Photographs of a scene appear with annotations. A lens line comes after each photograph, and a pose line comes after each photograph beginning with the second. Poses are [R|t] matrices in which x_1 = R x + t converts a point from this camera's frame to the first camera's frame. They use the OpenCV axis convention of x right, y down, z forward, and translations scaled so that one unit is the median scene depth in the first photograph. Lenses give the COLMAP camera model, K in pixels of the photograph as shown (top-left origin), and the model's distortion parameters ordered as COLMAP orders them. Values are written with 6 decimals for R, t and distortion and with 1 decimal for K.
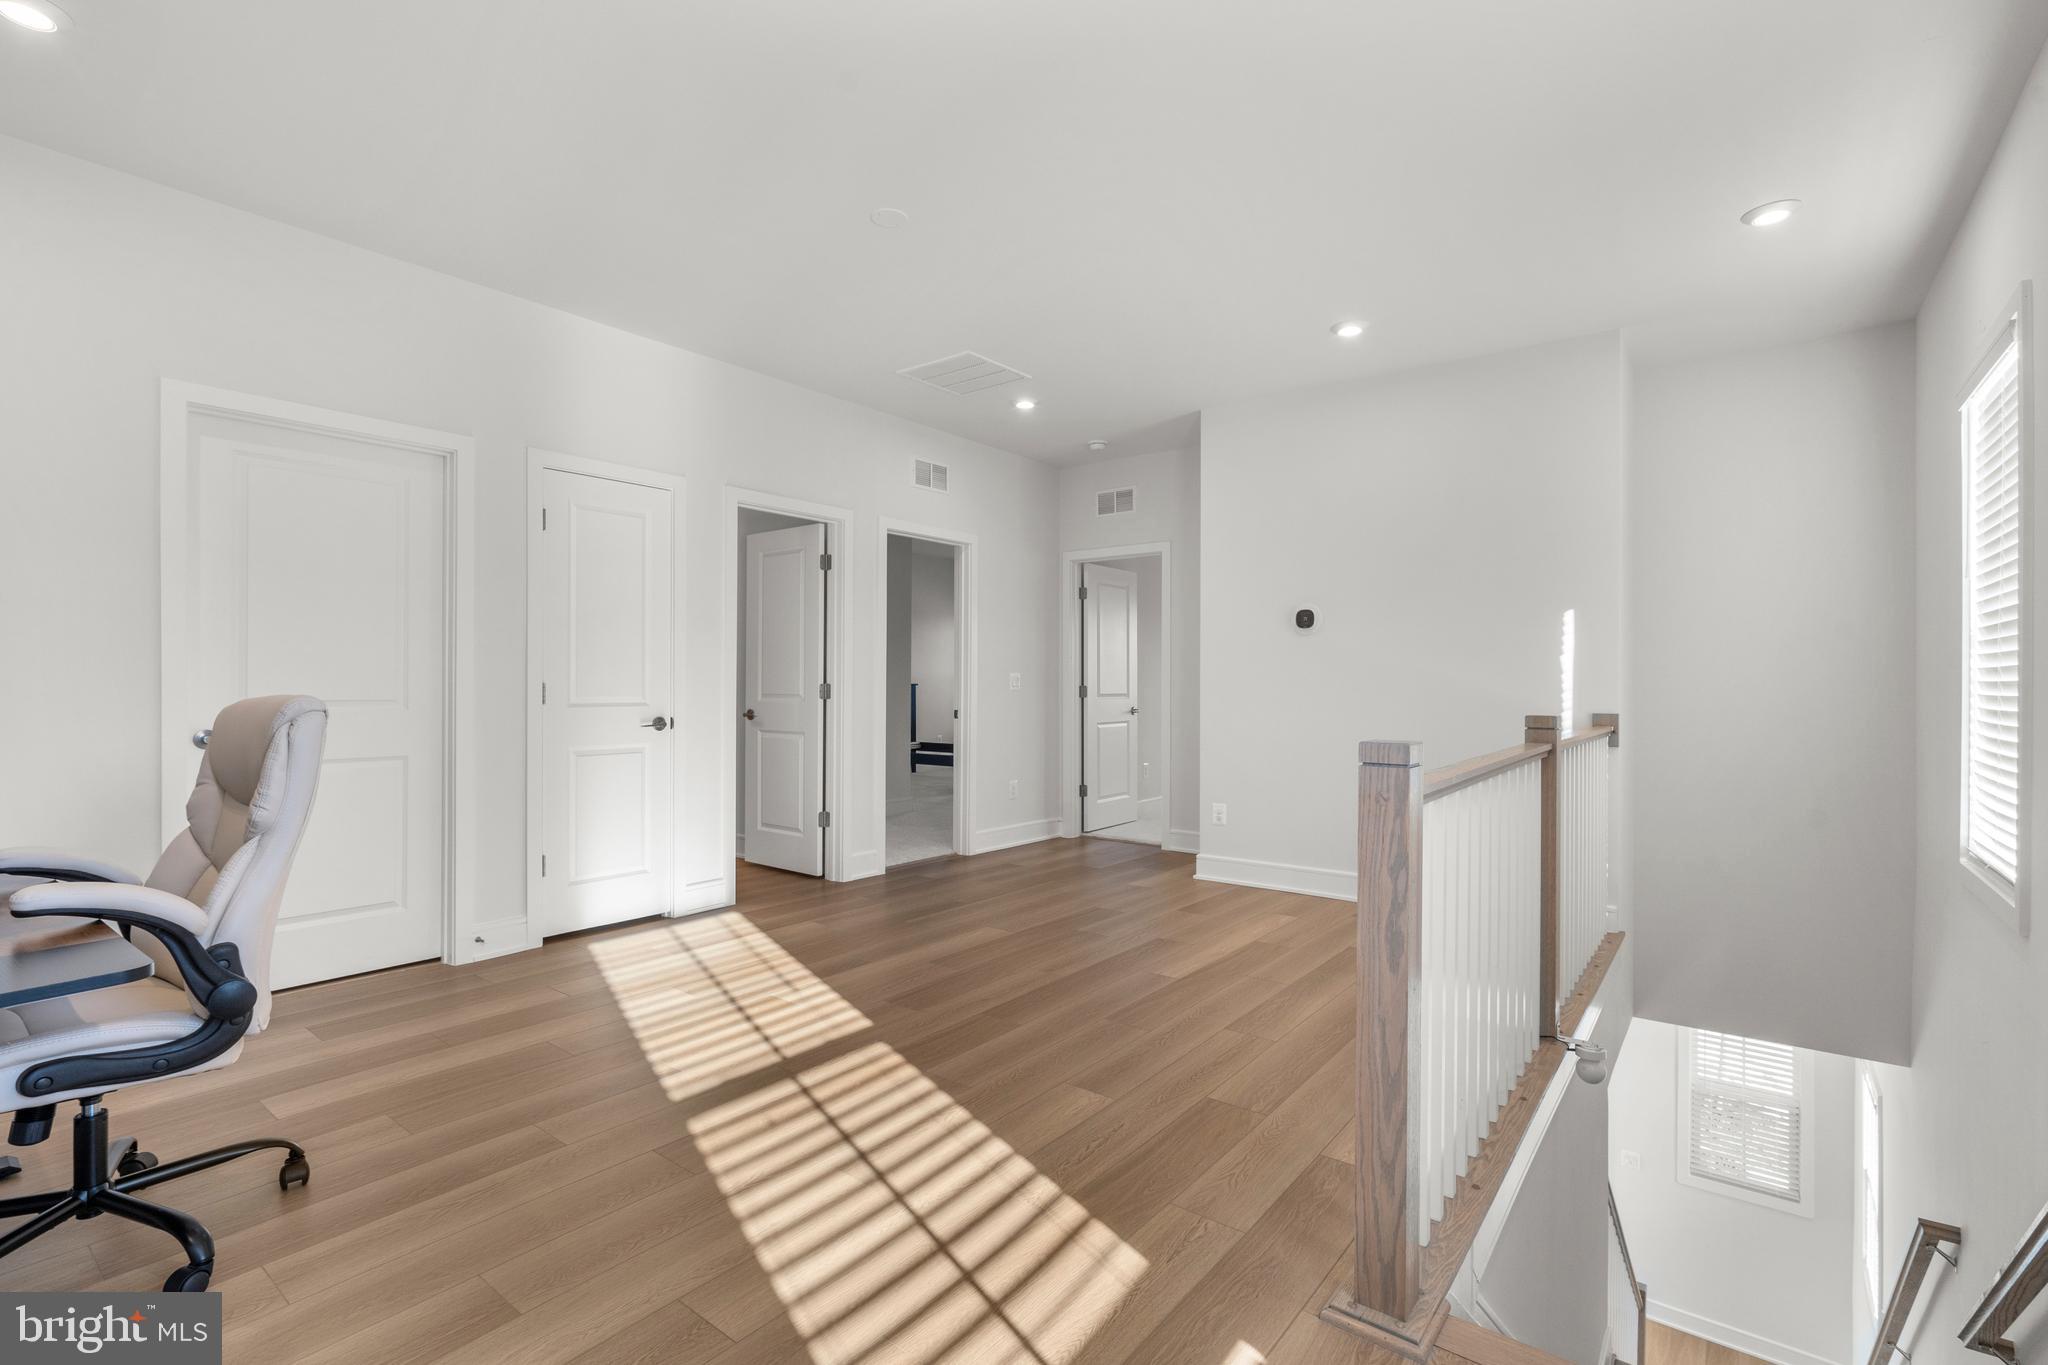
lens RADIAL K [[922.7, 0, 1015.4], [0, 922.7, 687.2], [0, 0, 1]] dist [-0.001116, 0.000703]
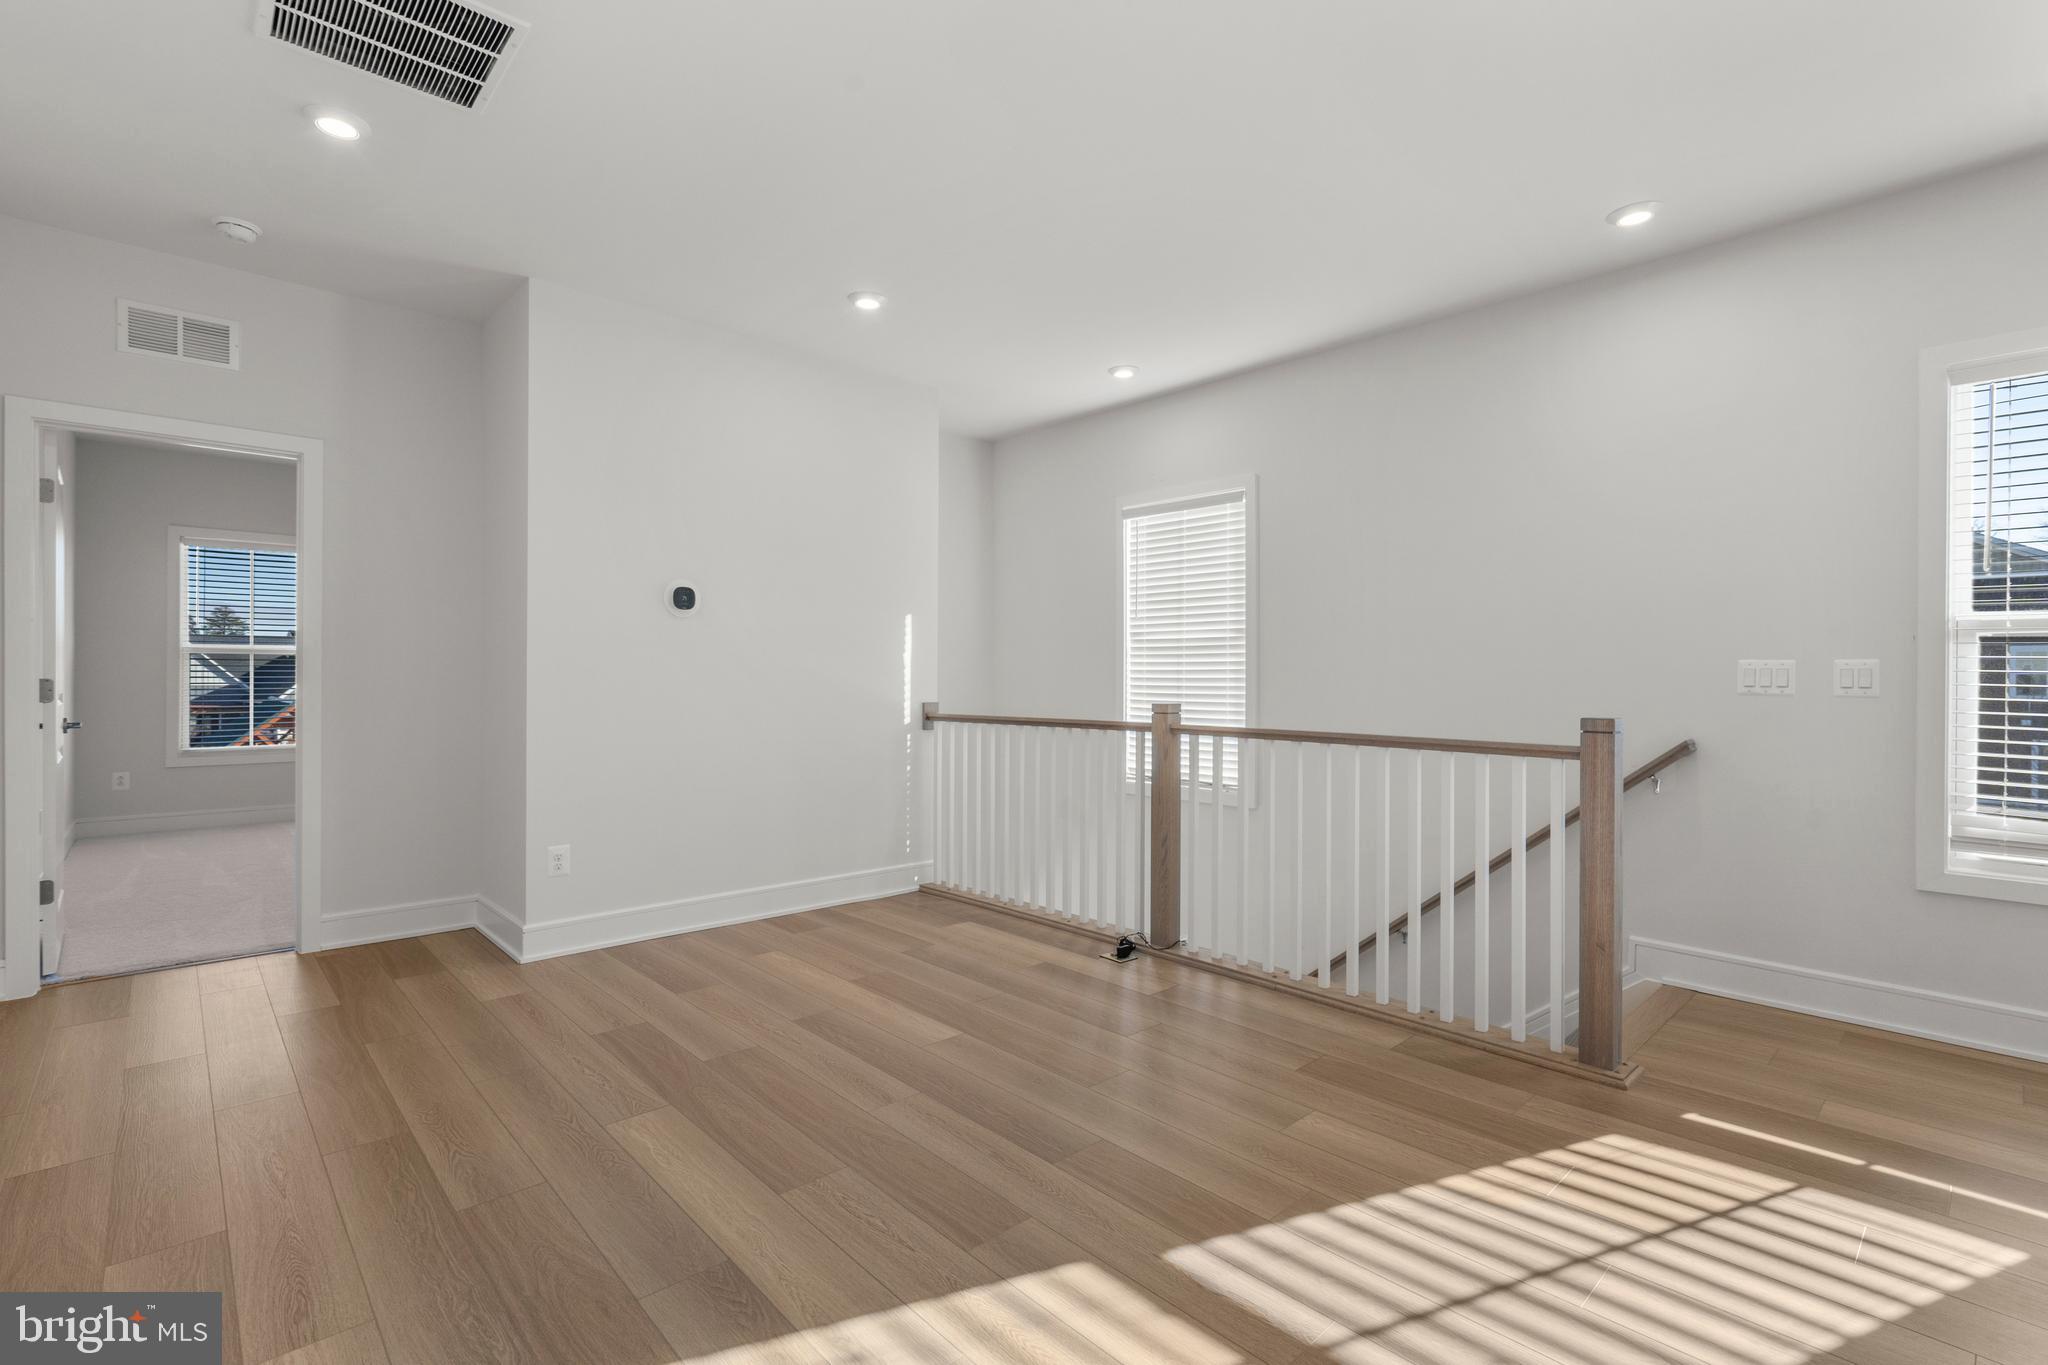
lens RADIAL K [[922.7, 0, 1015.4], [0, 922.7, 687.2], [0, 0, 1]] dist [-0.001116, 0.000703]
pose [[0.163617, -0.011861, 0.986453, -0.857767], [-0.000543, 0.999926, 0.012113, -0.009763], [-0.986524, -0.002517, 0.163598, 1.105242]]
